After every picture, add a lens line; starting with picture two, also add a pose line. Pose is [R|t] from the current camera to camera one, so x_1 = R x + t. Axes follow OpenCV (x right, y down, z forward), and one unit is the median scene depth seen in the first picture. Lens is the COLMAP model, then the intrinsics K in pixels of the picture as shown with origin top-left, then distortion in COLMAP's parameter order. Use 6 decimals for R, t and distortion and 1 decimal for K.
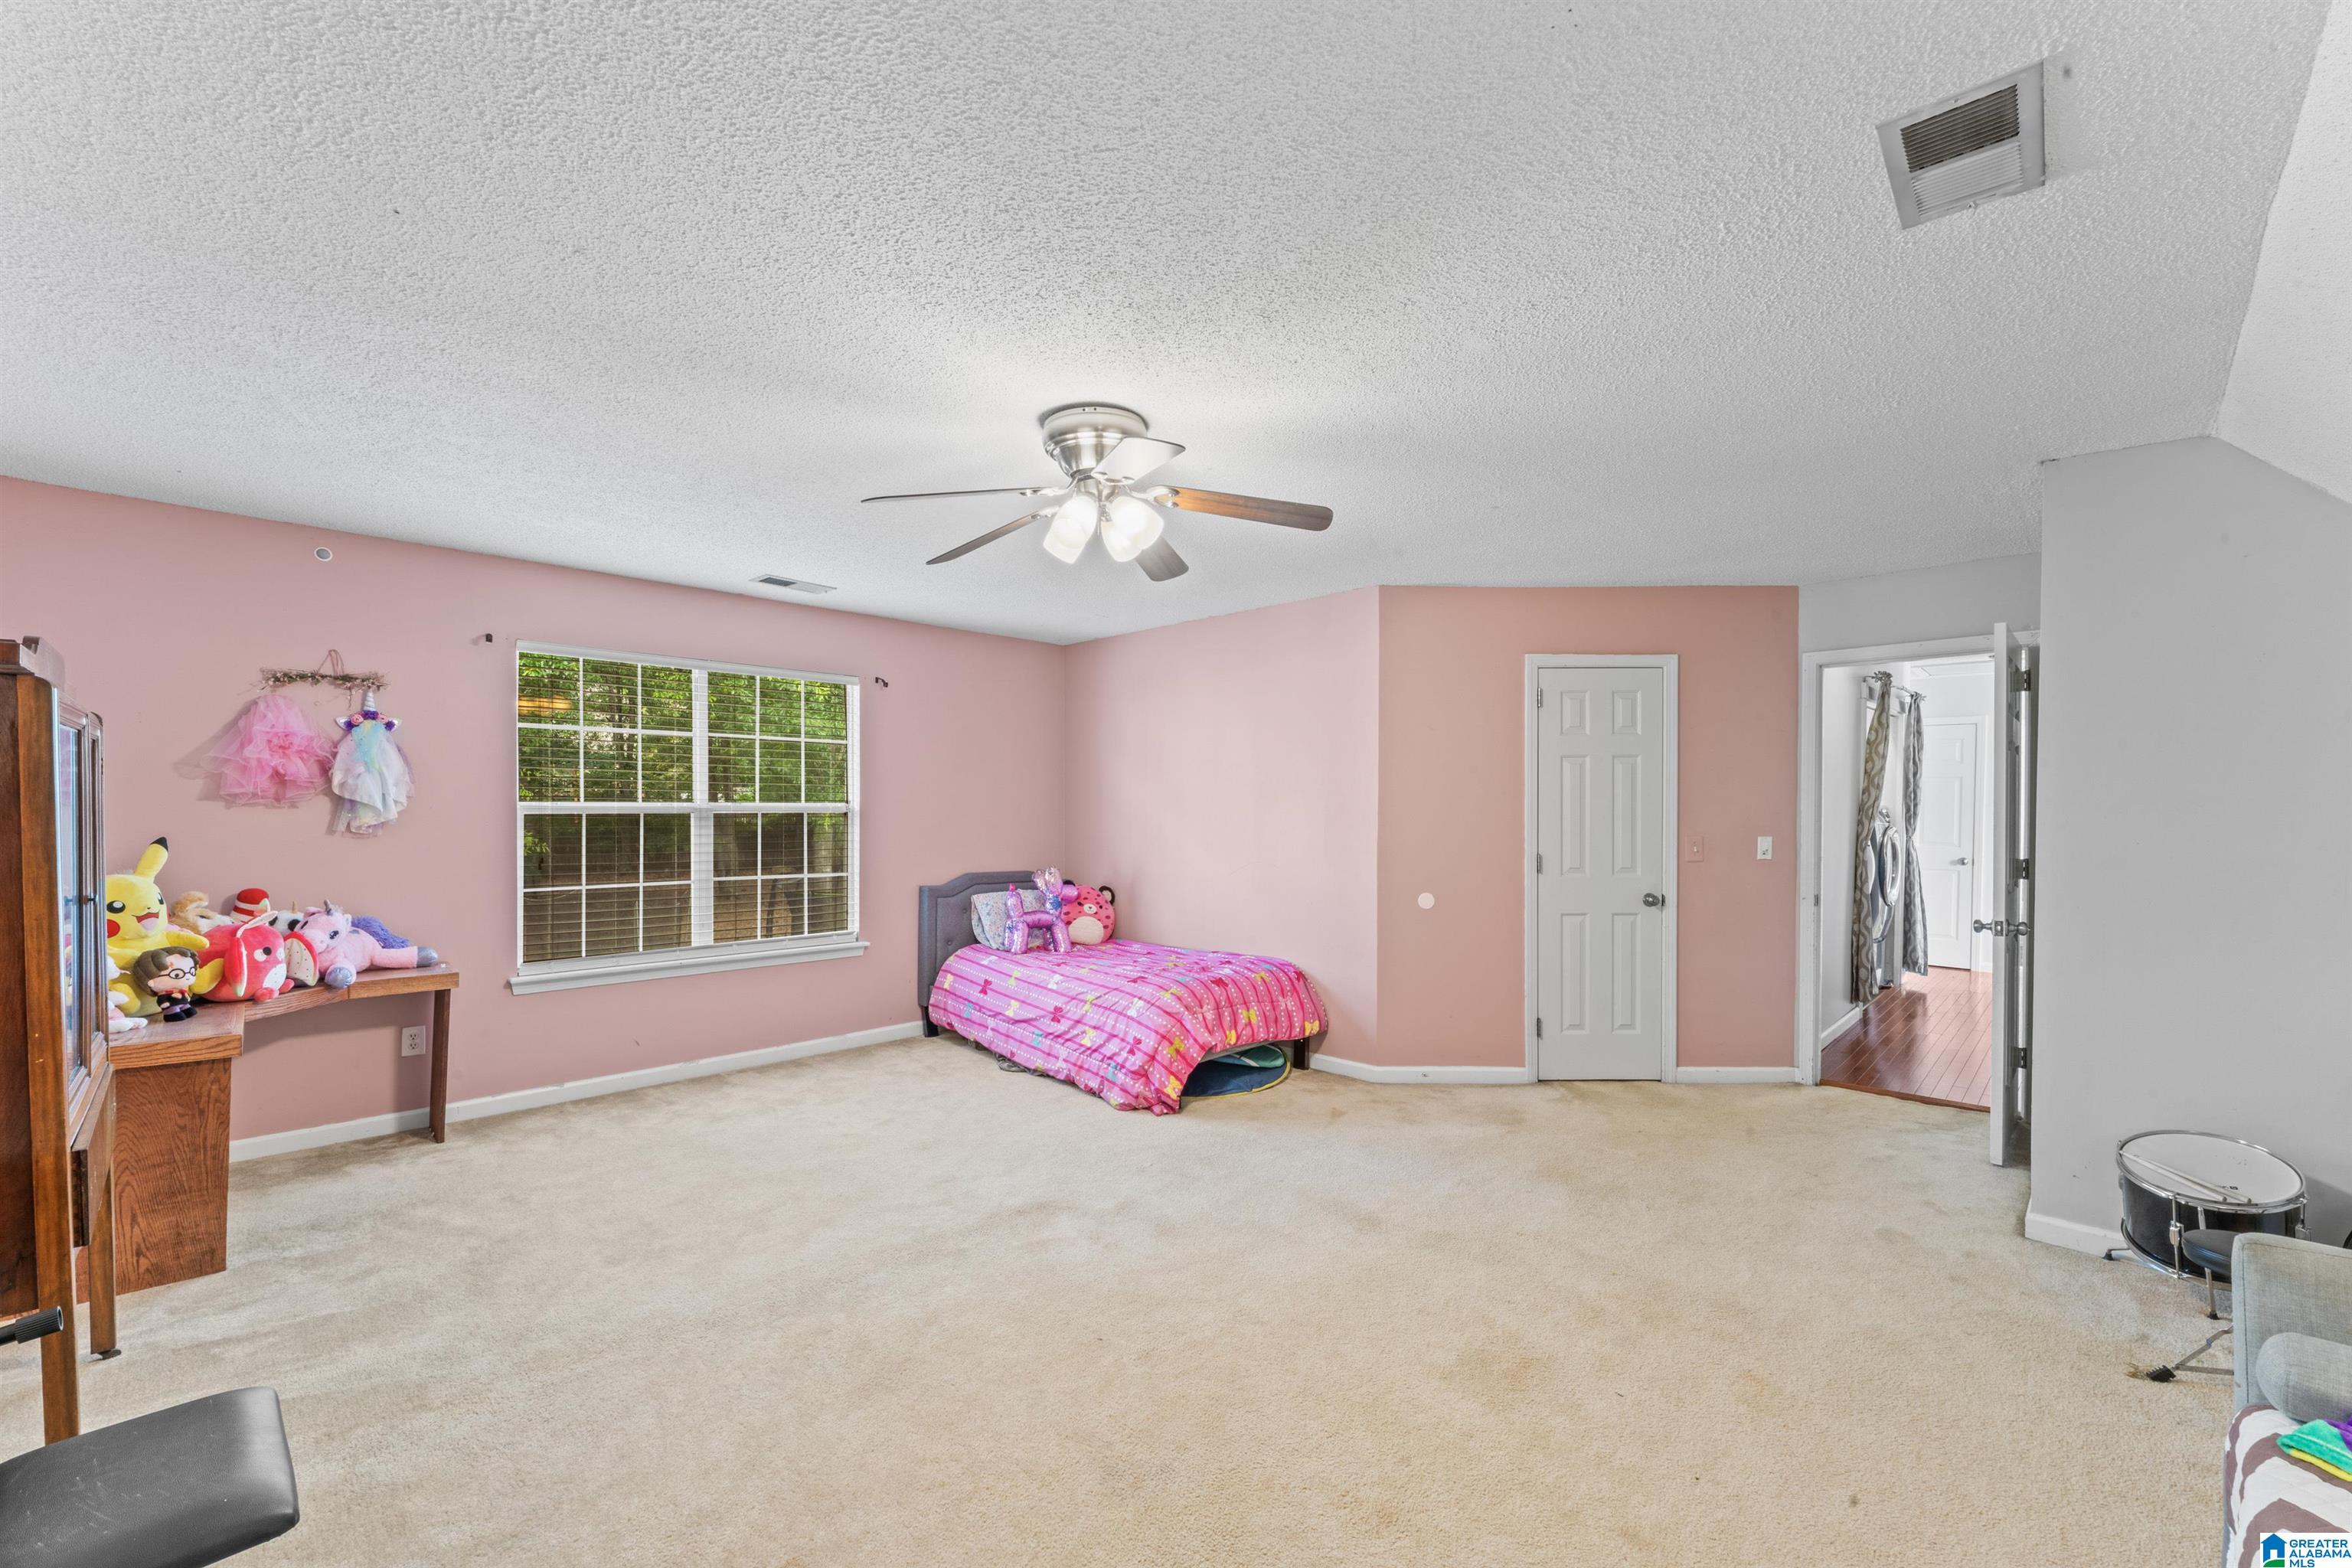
lens RADIAL K [[959.0, 0, 1178.0], [0, 959.0, 819.3], [0, 0, 1]] dist [-0.003481, -0.000282]
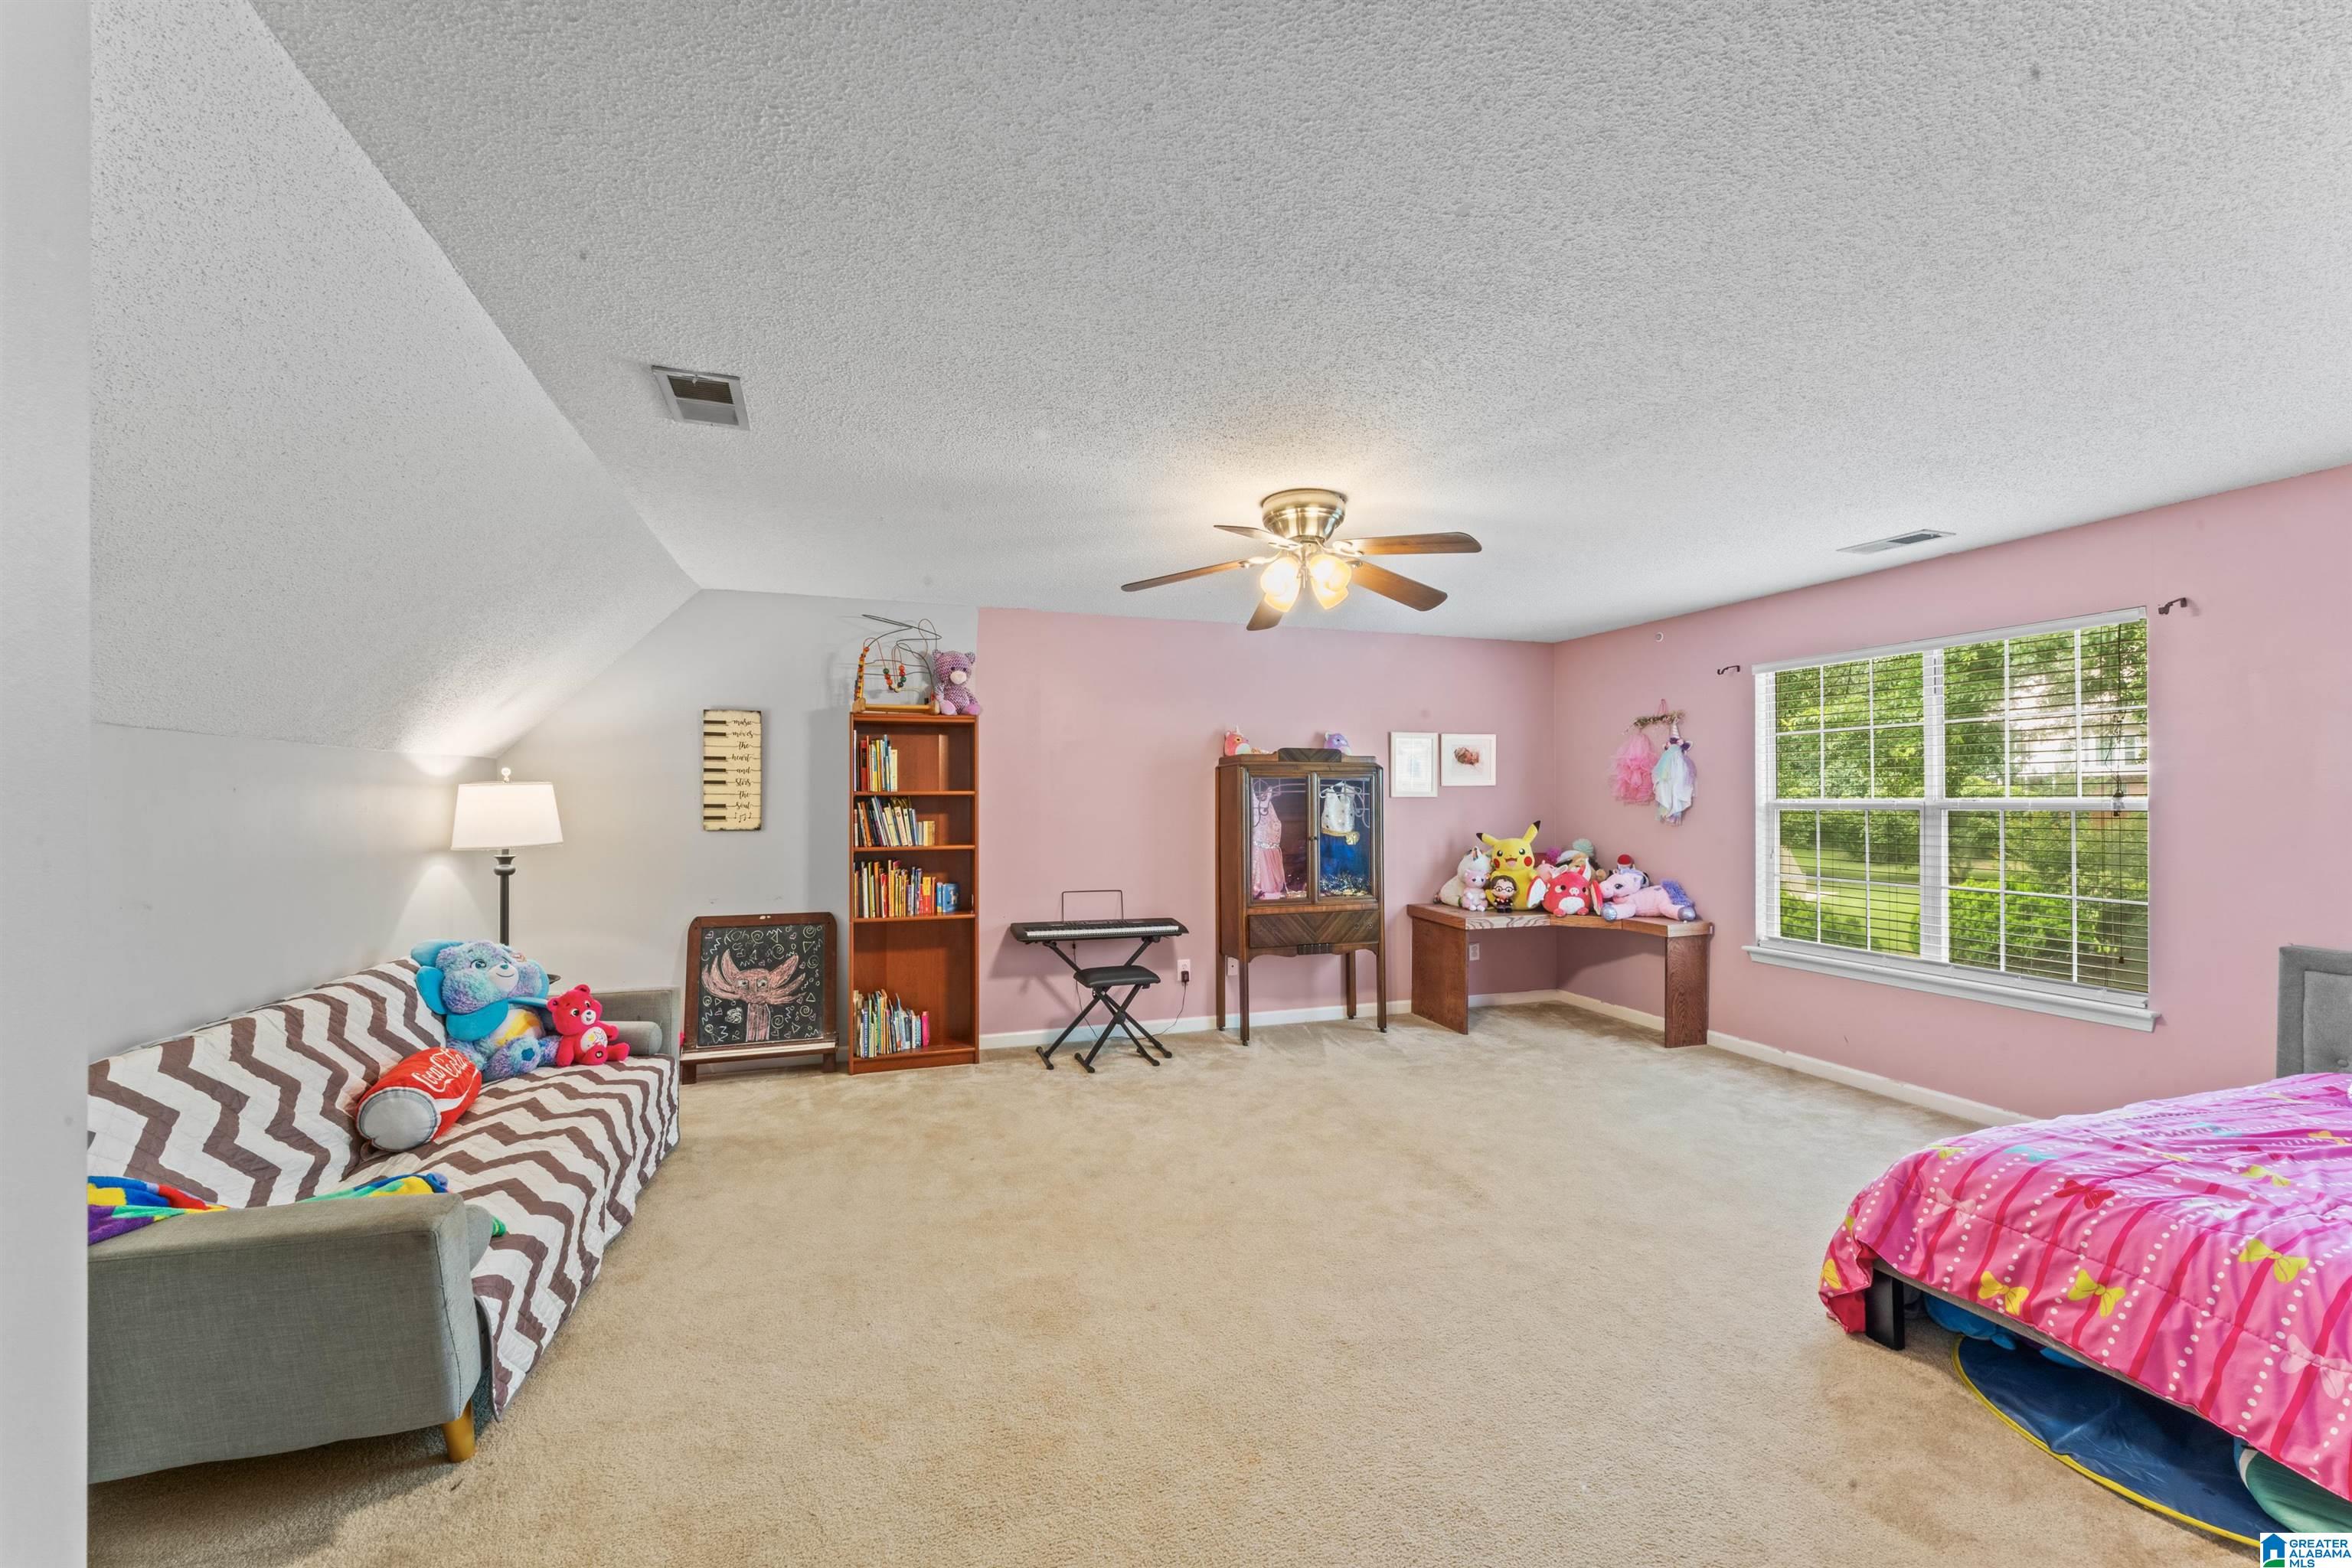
lens RADIAL K [[949.2, 0, 1190.5], [0, 949.2, 792.2], [0, 0, 1]] dist [-0.001619, -0.000263]
pose [[-0.454616, -0.013331, -0.890588, 0.741506], [-0.006304, 0.999911, -0.011749, -0.010000], [0.890665, 0.000273, -0.454660, 0.978607]]
